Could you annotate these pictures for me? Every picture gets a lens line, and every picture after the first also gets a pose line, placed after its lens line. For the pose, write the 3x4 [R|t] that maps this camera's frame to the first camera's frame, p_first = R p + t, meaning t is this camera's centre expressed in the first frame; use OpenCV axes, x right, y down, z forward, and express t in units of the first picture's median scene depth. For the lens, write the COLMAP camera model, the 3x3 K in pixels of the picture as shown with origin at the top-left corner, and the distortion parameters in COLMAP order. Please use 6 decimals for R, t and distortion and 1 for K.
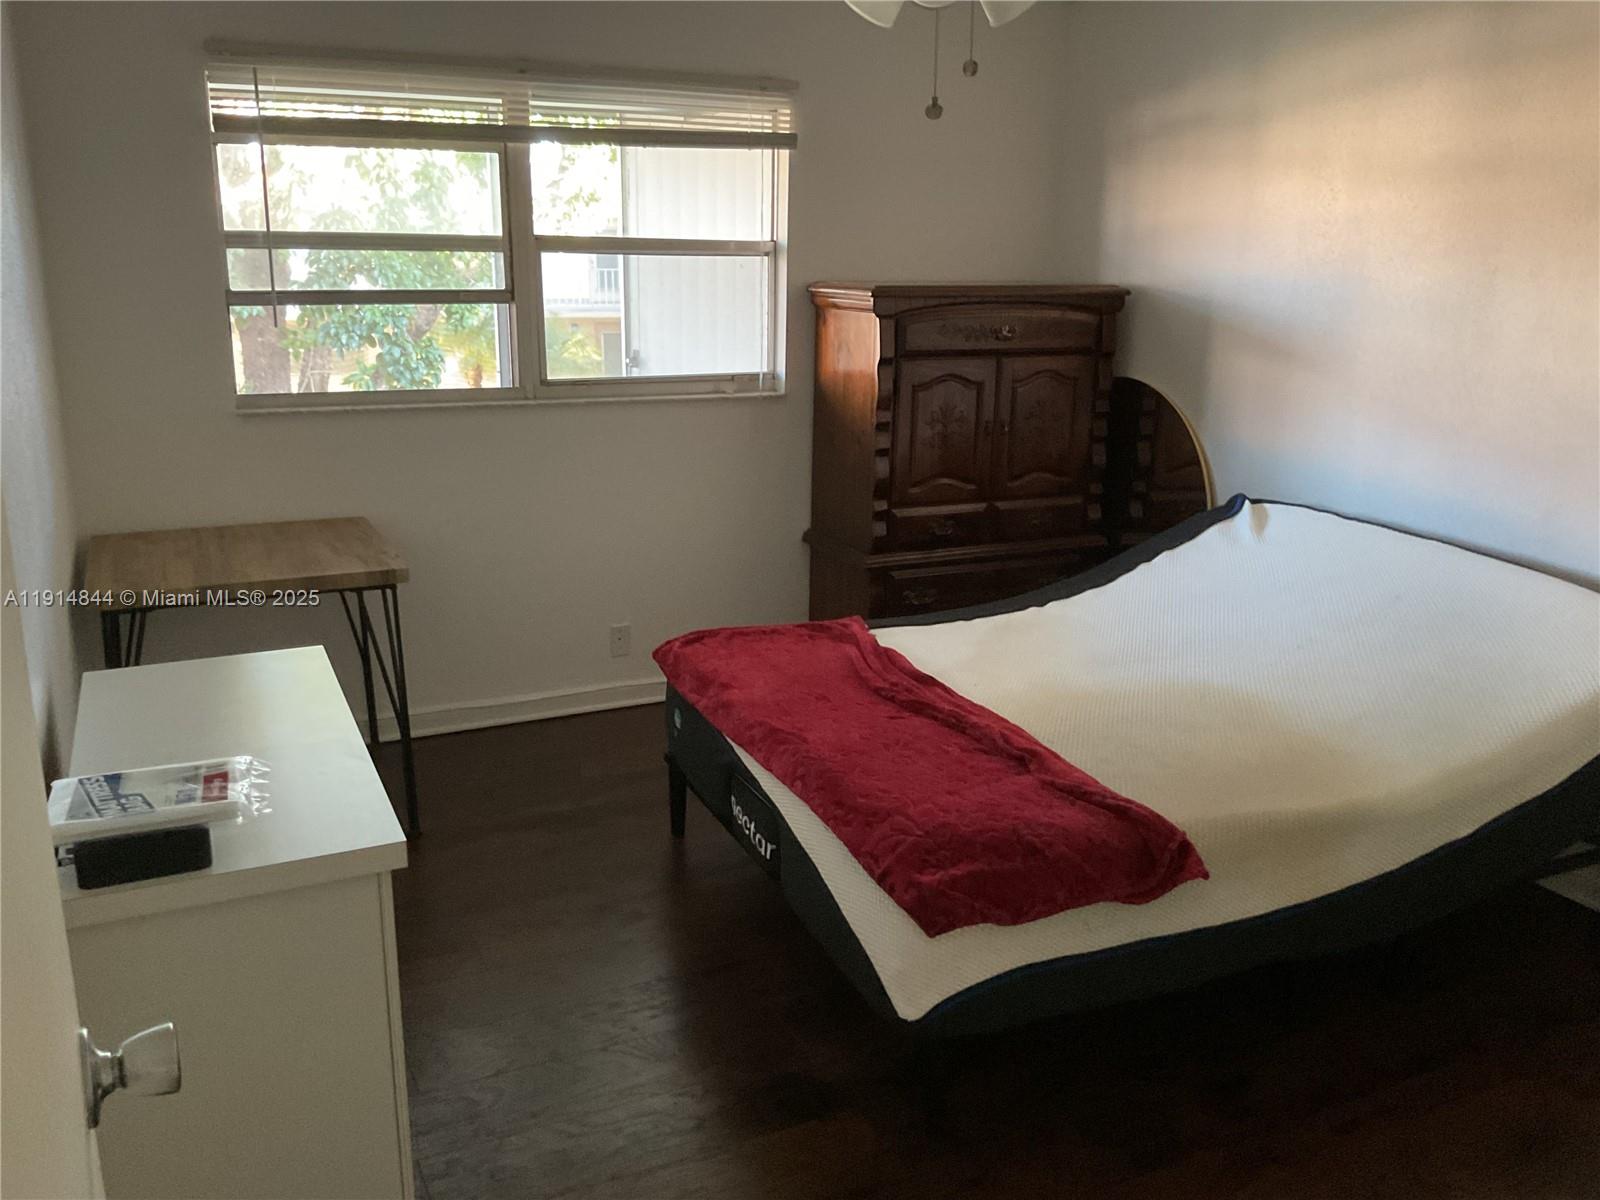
lens RADIAL K [[1322.2, 0, 803.0], [0, 1322.2, 600.5], [0, 0, 1]] dist [0.074590, -0.141329]
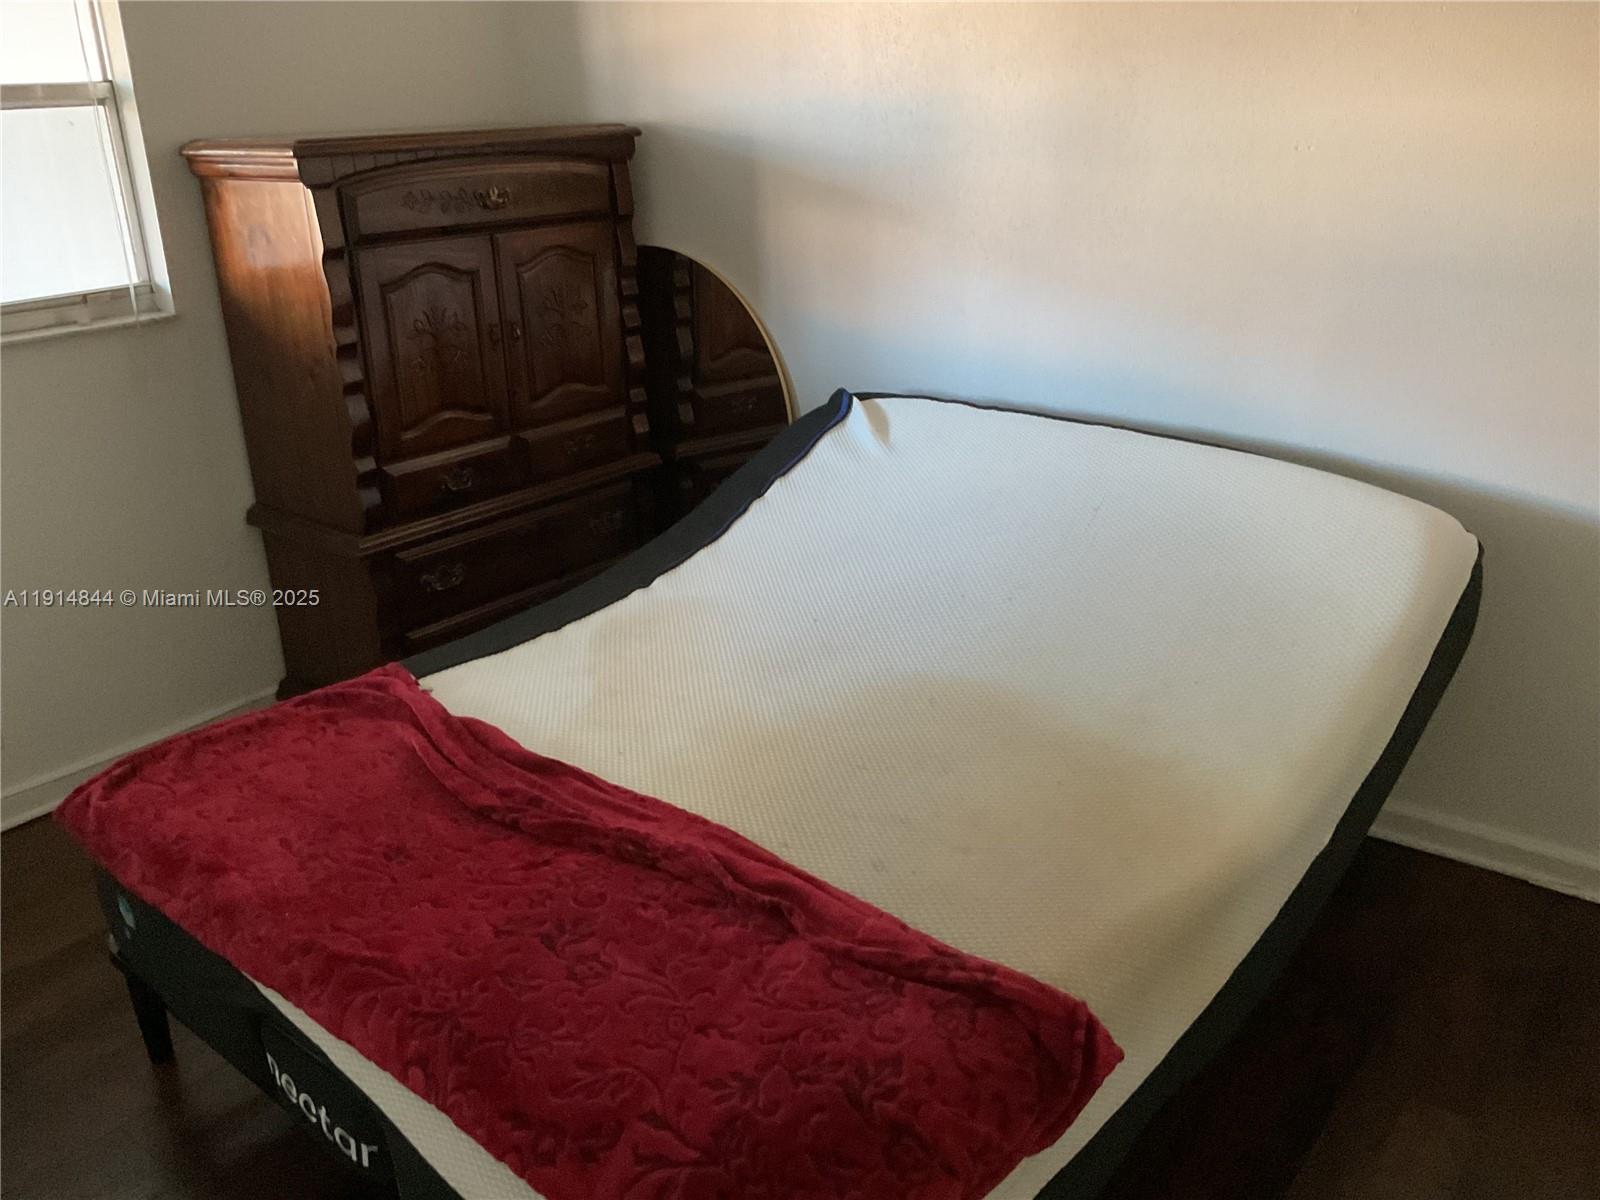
lens RADIAL K [[1322.2, 0, 810.4], [0, 1322.2, 602.8], [0, 0, 1]] dist [0.074590, -0.141329]
pose [[0.897233, -0.194051, 0.396632, -0.025567], [0.149857, 0.978765, 0.139862, -0.070055], [-0.415350, -0.066050, 0.907260, 0.291510]]
